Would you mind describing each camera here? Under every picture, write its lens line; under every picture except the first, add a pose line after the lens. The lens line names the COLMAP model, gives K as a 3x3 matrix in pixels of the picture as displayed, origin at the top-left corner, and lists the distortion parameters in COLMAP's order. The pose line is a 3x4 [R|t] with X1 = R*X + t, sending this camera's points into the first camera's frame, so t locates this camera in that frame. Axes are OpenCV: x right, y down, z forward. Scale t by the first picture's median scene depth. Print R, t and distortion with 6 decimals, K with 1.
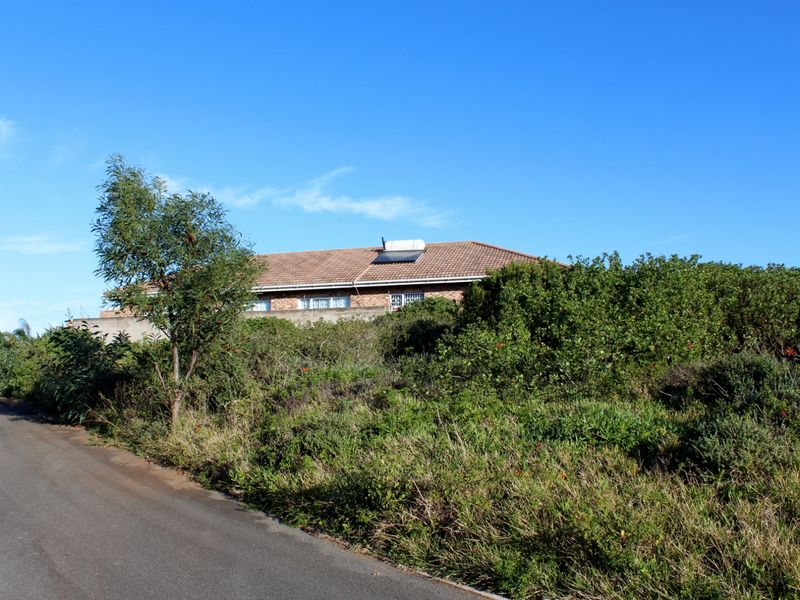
lens RADIAL K [[736.6, 0, 399.8], [0, 736.6, 298.6], [0, 0, 1]] dist [-0.106804, 0.000000]
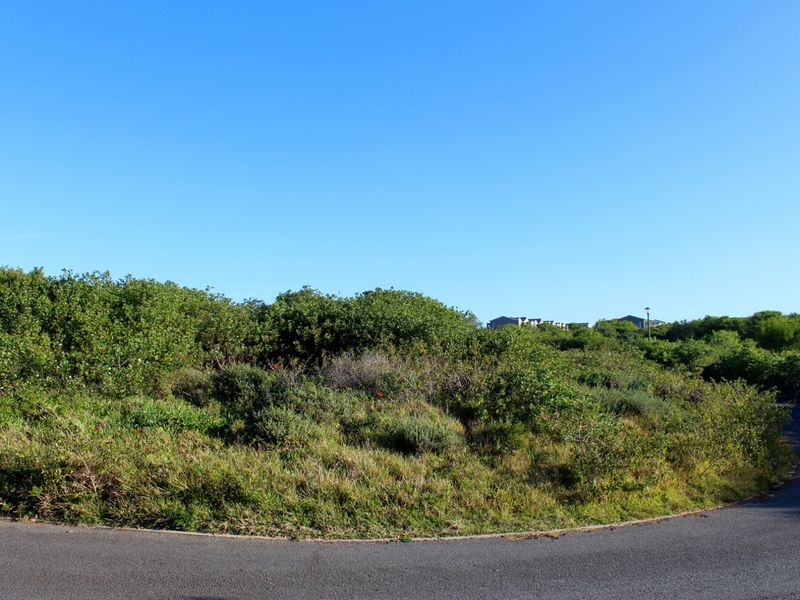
lens RADIAL K [[736.6, 0, 400.0], [0, 736.6, 301.5], [0, 0, 1]] dist [-0.106804, 0.000000]
pose [[0.662510, 0.085431, 0.744165, -0.574886], [-0.083803, 0.995691, -0.039700, -0.023450], [-0.744350, -0.036062, 0.666815, -0.243970]]
